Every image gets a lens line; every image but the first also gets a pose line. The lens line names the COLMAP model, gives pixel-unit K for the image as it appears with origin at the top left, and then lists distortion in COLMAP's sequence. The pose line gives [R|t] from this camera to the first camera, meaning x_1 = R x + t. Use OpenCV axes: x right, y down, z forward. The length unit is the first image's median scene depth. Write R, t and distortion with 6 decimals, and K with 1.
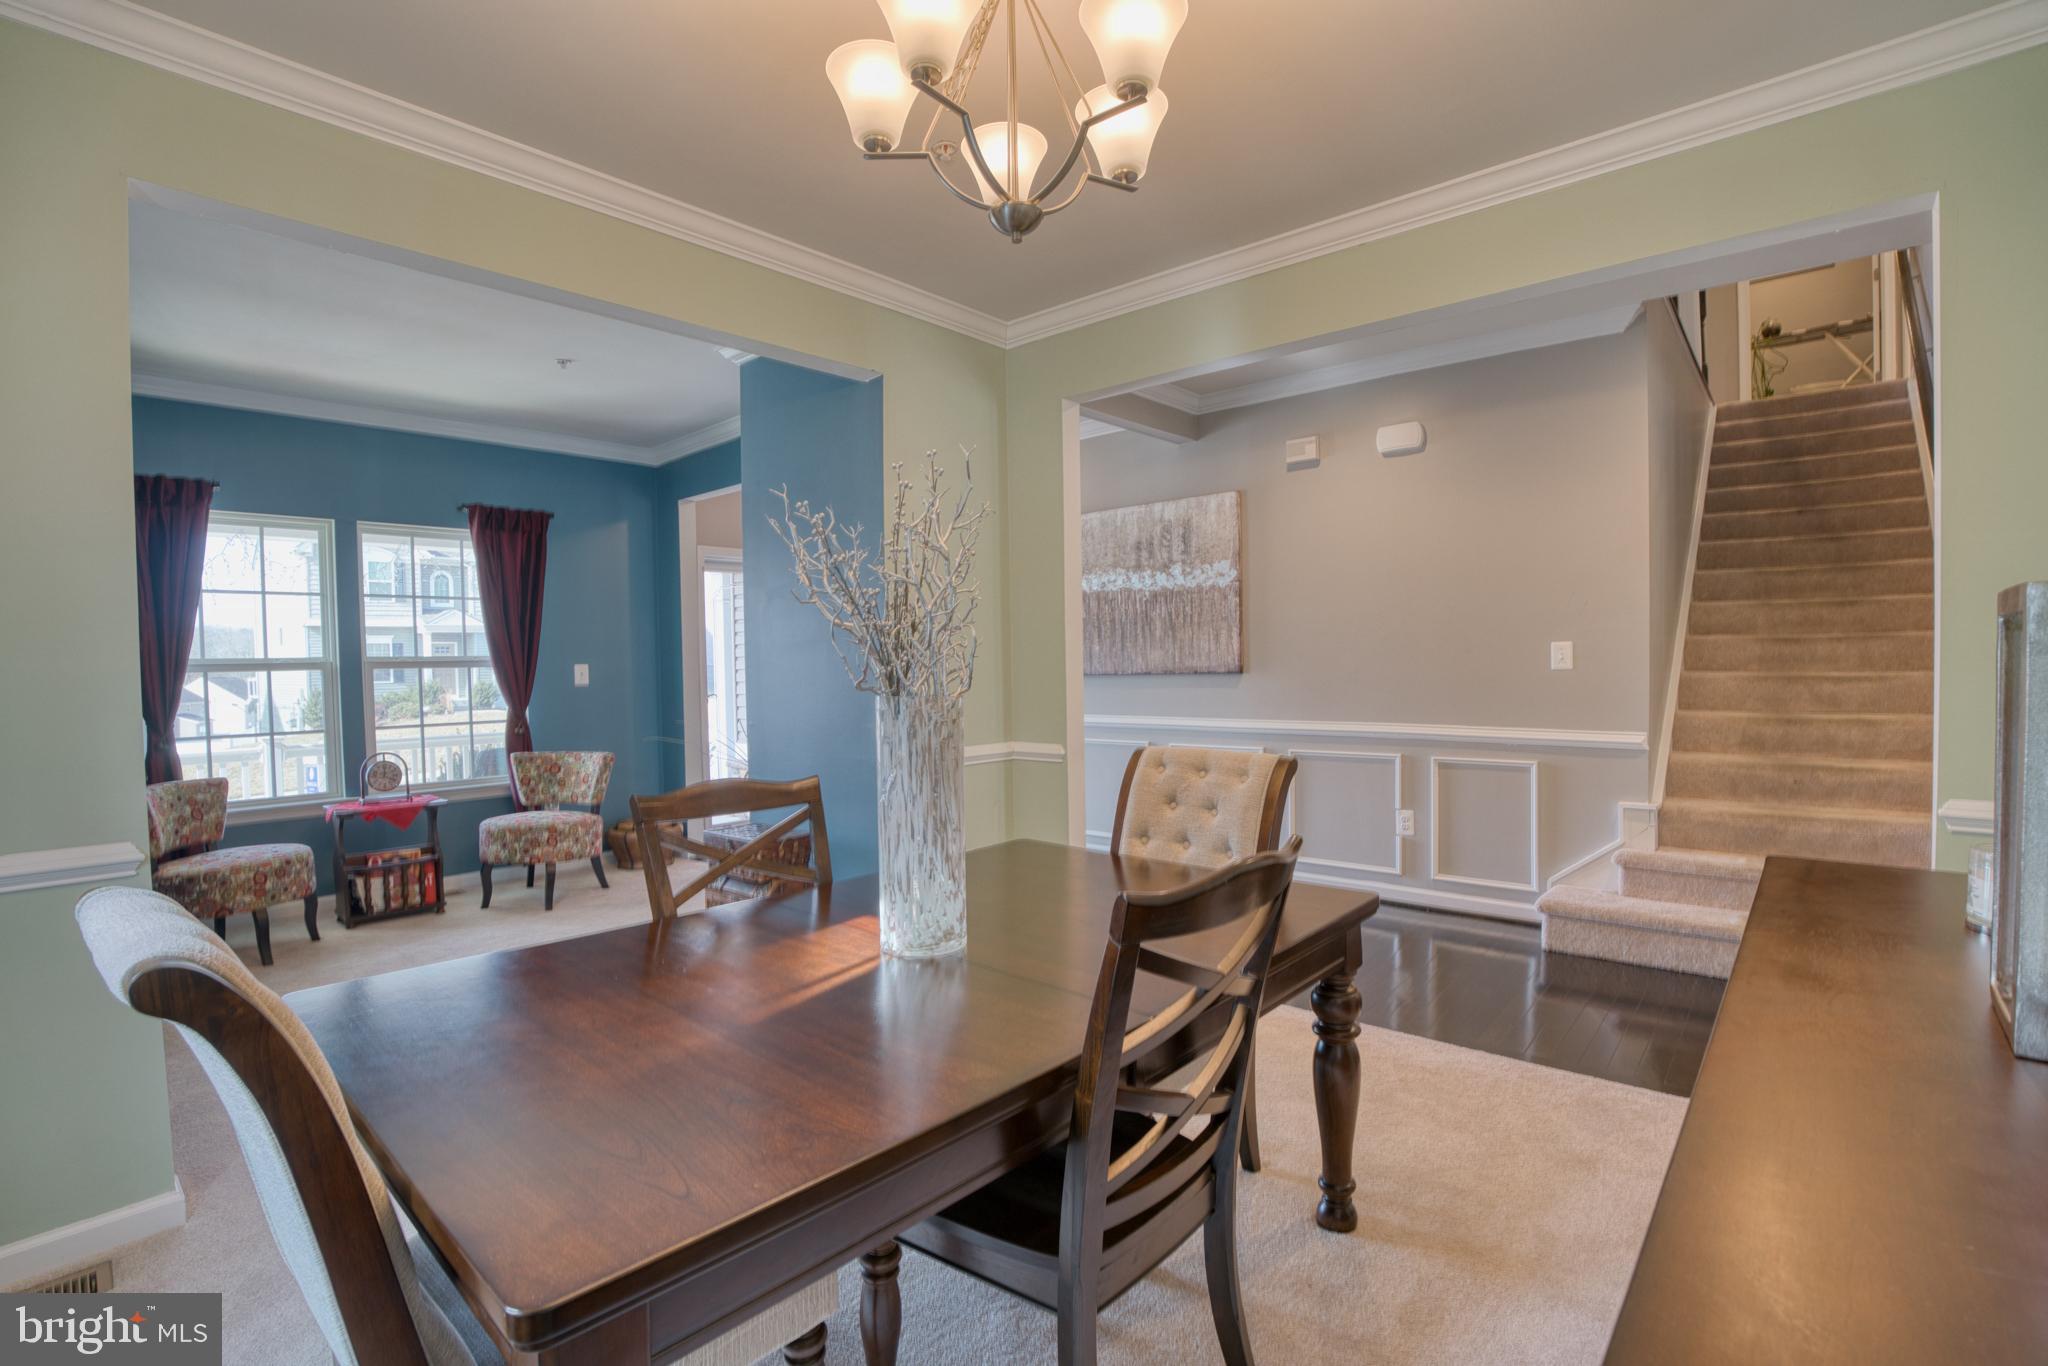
lens RADIAL K [[950.8, 0, 1033.5], [0, 950.8, 685.8], [0, 0, 1]] dist [-0.053212, 0.000579]
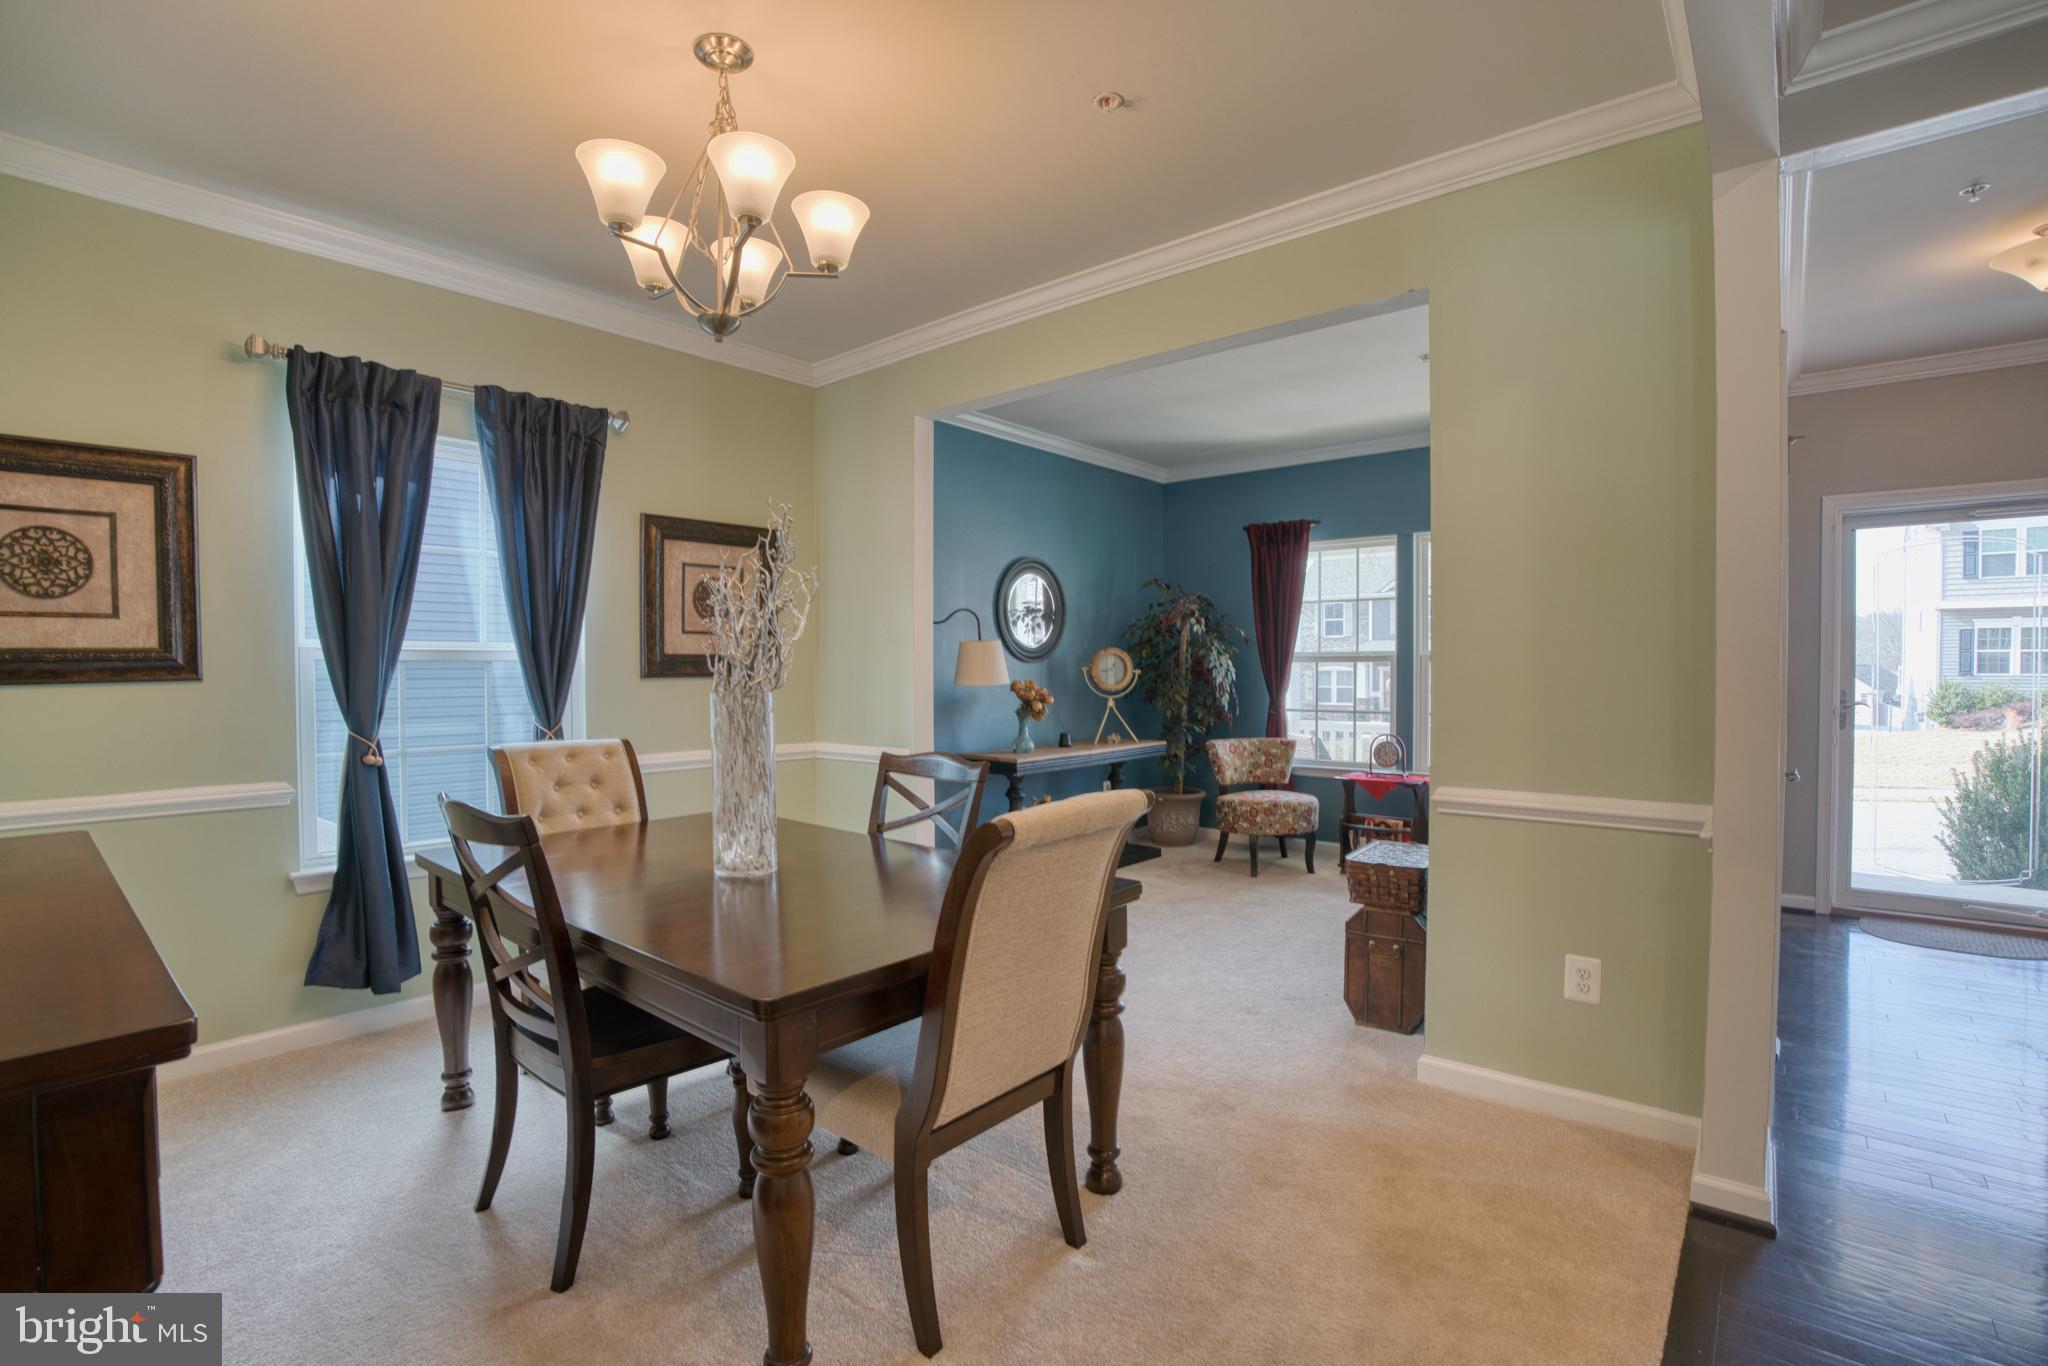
lens RADIAL K [[950.8, 0, 1033.5], [0, 950.8, 685.8], [0, 0, 1]] dist [-0.053212, 0.000579]
pose [[0.010005, 0.041059, -0.999107, 0.529628], [-0.024355, 0.998870, 0.040805, -0.028295], [0.999653, 0.023925, 0.010994, 0.603358]]
